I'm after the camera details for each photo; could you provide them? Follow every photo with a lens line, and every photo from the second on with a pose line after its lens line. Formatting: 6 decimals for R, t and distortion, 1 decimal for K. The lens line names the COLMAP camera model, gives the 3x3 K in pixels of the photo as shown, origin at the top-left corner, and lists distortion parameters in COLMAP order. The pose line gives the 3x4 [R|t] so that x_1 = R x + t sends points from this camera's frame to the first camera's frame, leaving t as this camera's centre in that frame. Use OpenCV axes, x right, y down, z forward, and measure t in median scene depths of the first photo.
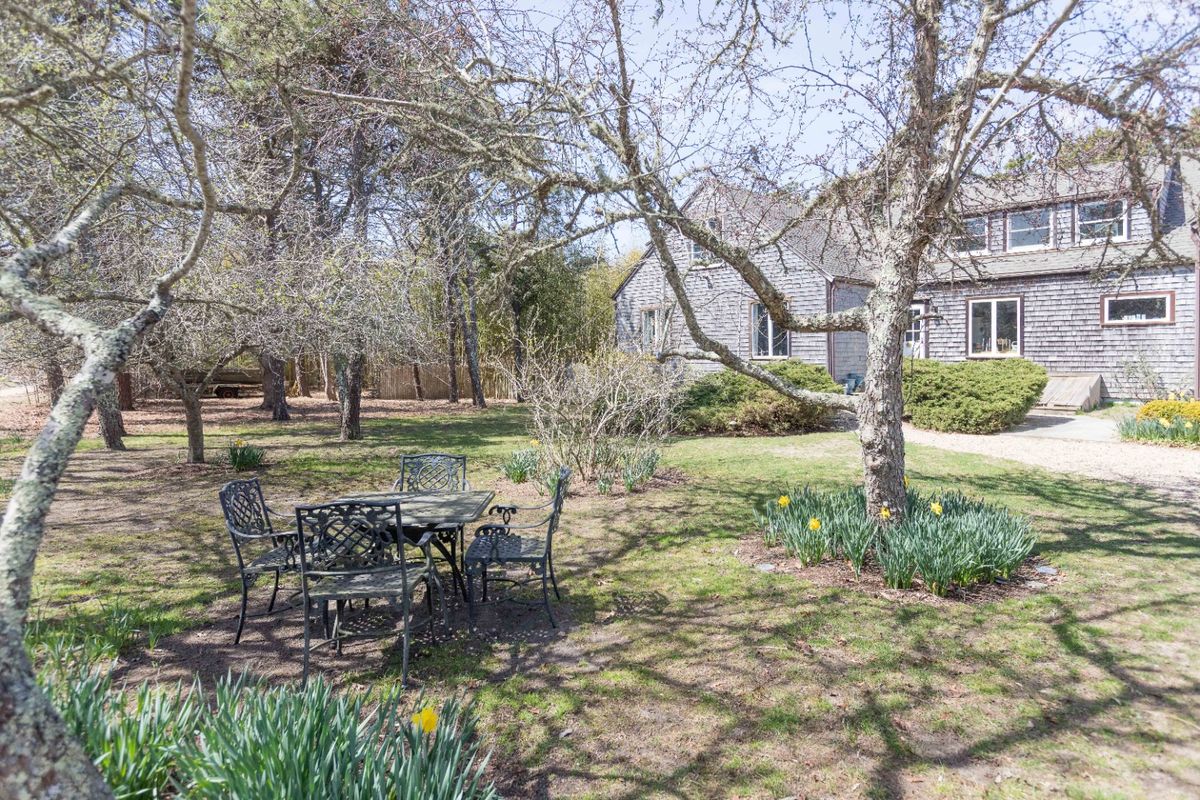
lens RADIAL K [[690.6, 0, 600.9], [0, 690.6, 368.4], [0, 0, 1]] dist [0.001039, -0.000734]
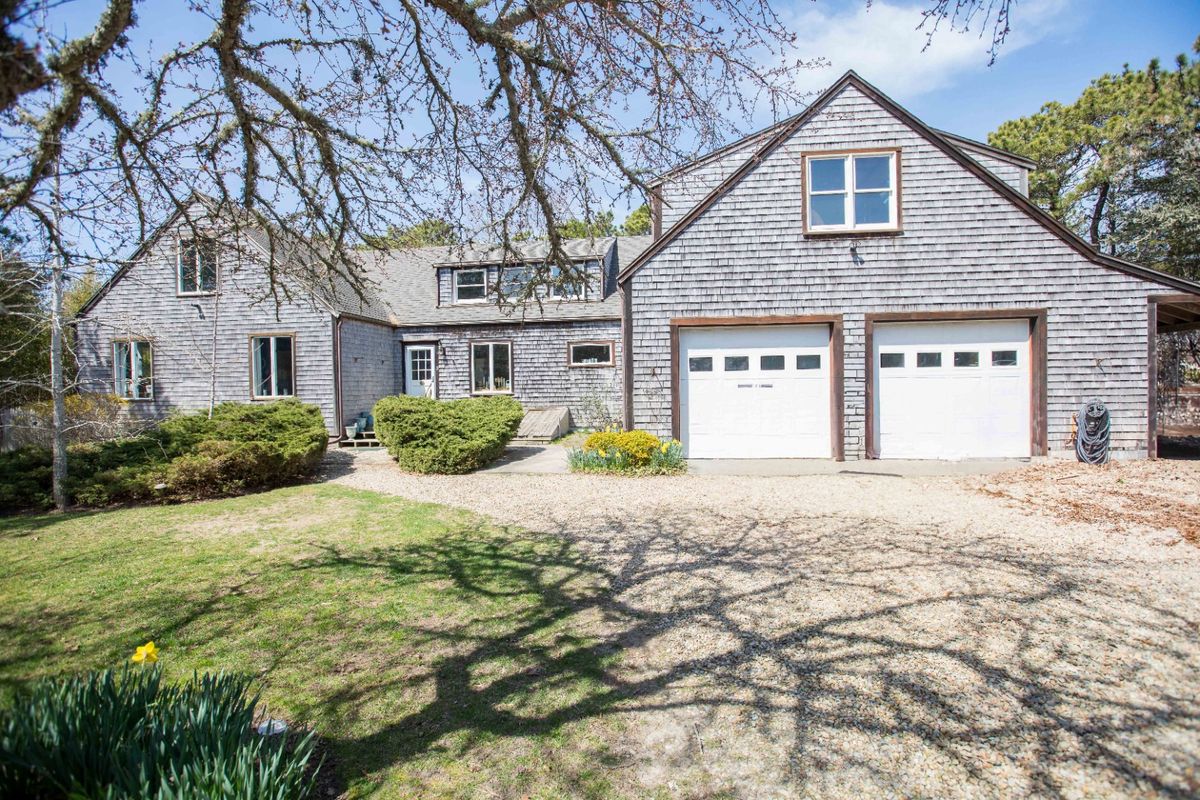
lens RADIAL K [[554.1, 0, 600.0], [0, 554.1, 400.0], [0, 0, 1]] dist [-0.000507, -0.000051]
pose [[0.802576, -0.019771, 0.596223, 0.199672], [0.021675, 0.999757, 0.003975, -0.007464], [-0.596157, 0.009733, 0.802809, 0.201069]]
